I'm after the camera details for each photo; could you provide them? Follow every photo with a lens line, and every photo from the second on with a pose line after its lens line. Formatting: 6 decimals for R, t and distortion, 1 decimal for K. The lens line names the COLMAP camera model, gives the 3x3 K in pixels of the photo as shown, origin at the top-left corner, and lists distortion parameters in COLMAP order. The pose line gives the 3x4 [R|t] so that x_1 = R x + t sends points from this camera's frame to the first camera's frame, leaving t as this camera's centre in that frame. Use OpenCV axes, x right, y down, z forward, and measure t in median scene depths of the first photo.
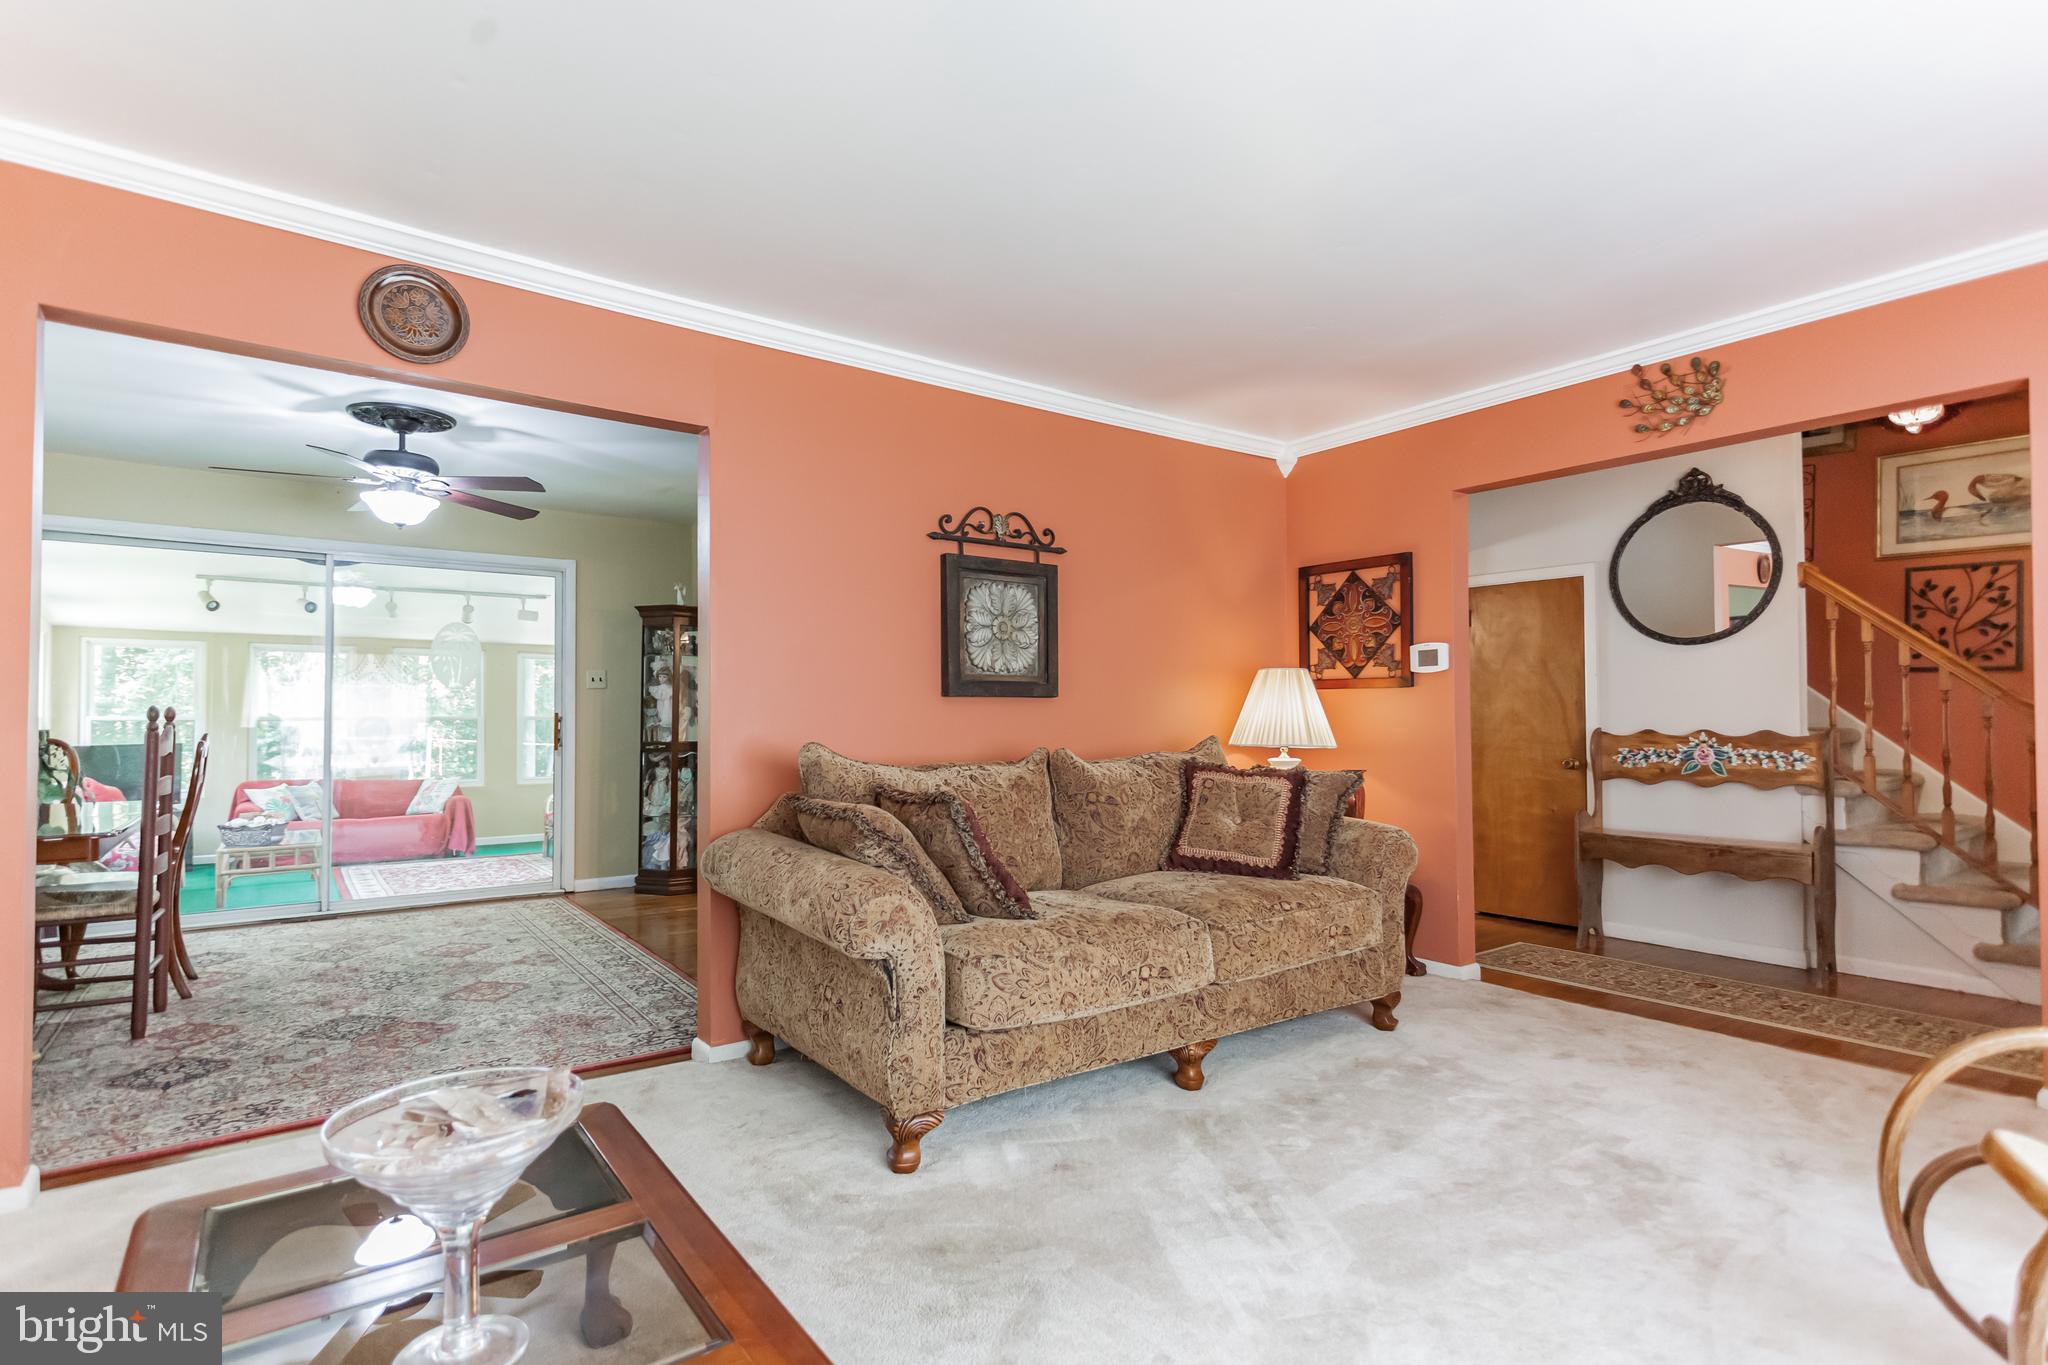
lens RADIAL K [[970.7, 0, 1020.8], [0, 970.7, 682.5], [0, 0, 1]] dist [0.001769, 0.001110]
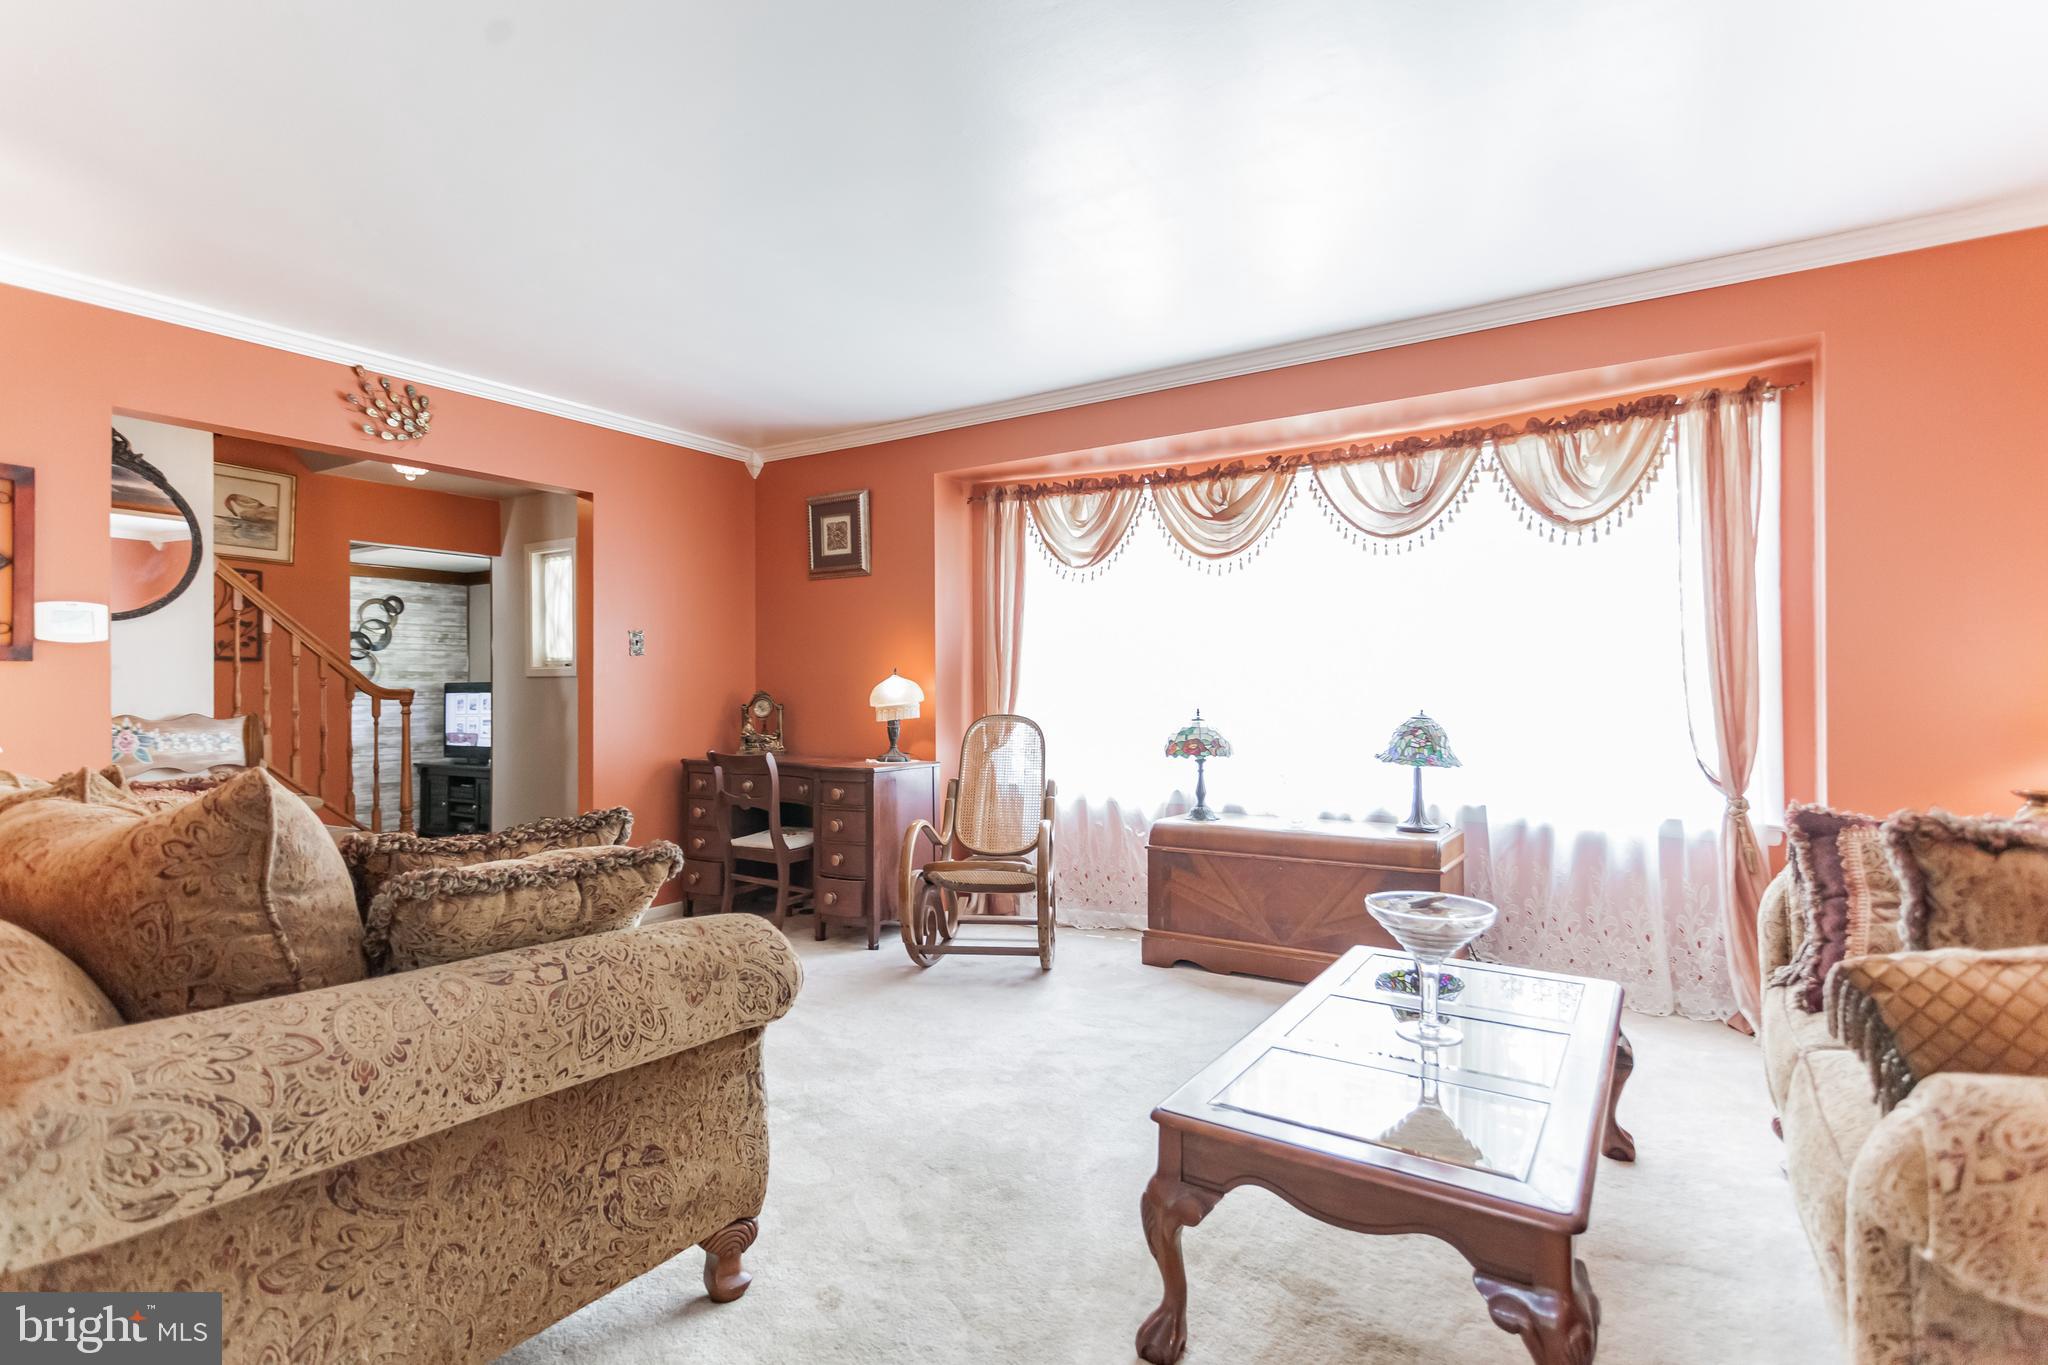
lens RADIAL K [[970.7, 0, 1020.8], [0, 970.7, 682.5], [0, 0, 1]] dist [0.001769, 0.001110]
pose [[-0.344182, 0.007904, 0.938870, -0.469203], [-0.025965, 0.999502, -0.017933, 0.012205], [-0.938544, -0.030550, -0.343805, 0.533001]]
